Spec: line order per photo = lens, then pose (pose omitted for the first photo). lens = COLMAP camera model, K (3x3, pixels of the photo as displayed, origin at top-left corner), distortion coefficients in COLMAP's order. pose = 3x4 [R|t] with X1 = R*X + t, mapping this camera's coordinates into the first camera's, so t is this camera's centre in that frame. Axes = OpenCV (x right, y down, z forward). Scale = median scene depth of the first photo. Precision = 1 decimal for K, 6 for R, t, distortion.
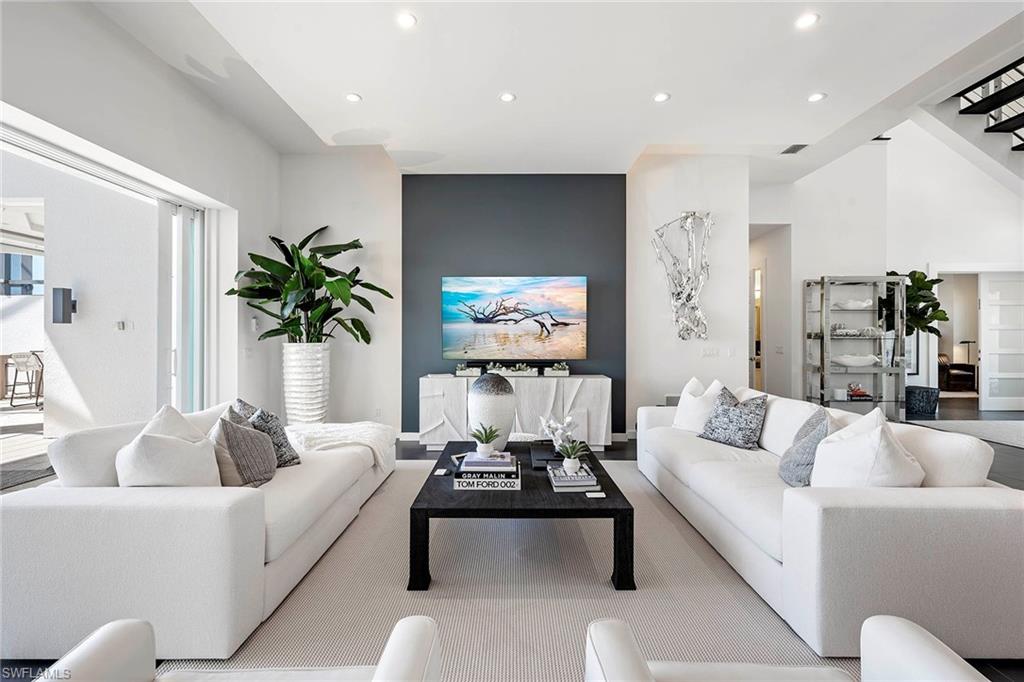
lens RADIAL K [[449.3, 0, 516.9], [0, 449.3, 334.8], [0, 0, 1]] dist [0.013086, 0.000125]
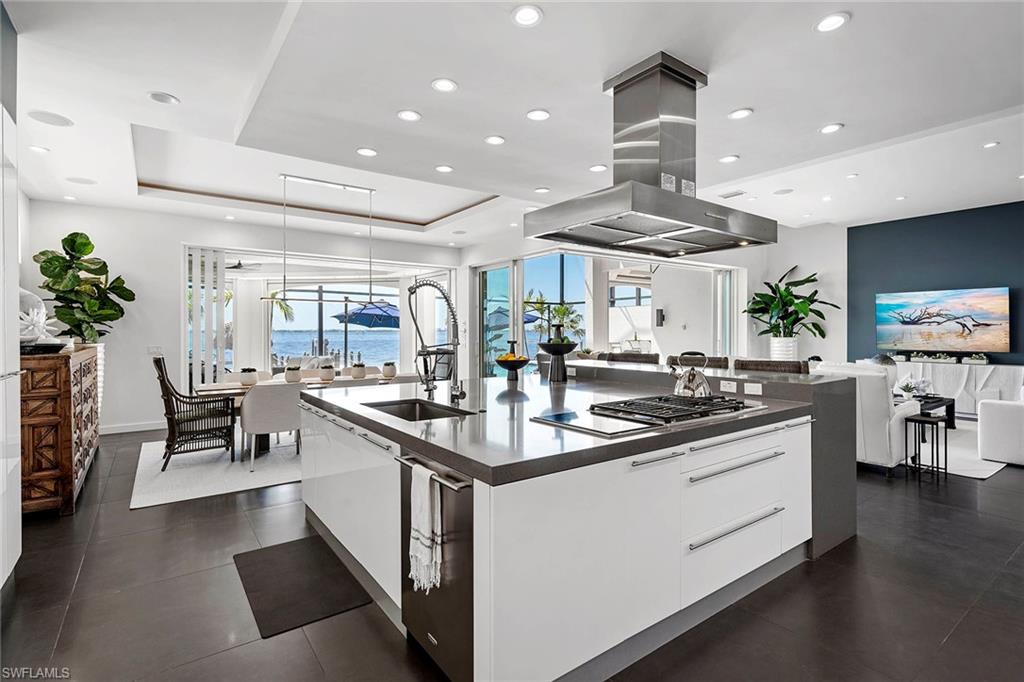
lens RADIAL K [[494.0, 0, 516.8], [0, 494.0, 332.0], [0, 0, 1]] dist [-0.005644, -0.000416]
pose [[0.593611, 0.000085, -0.804752, 0.449945], [0.006479, 0.999967, 0.004885, -0.018745], [0.804726, -0.008114, 0.593591, -0.949623]]
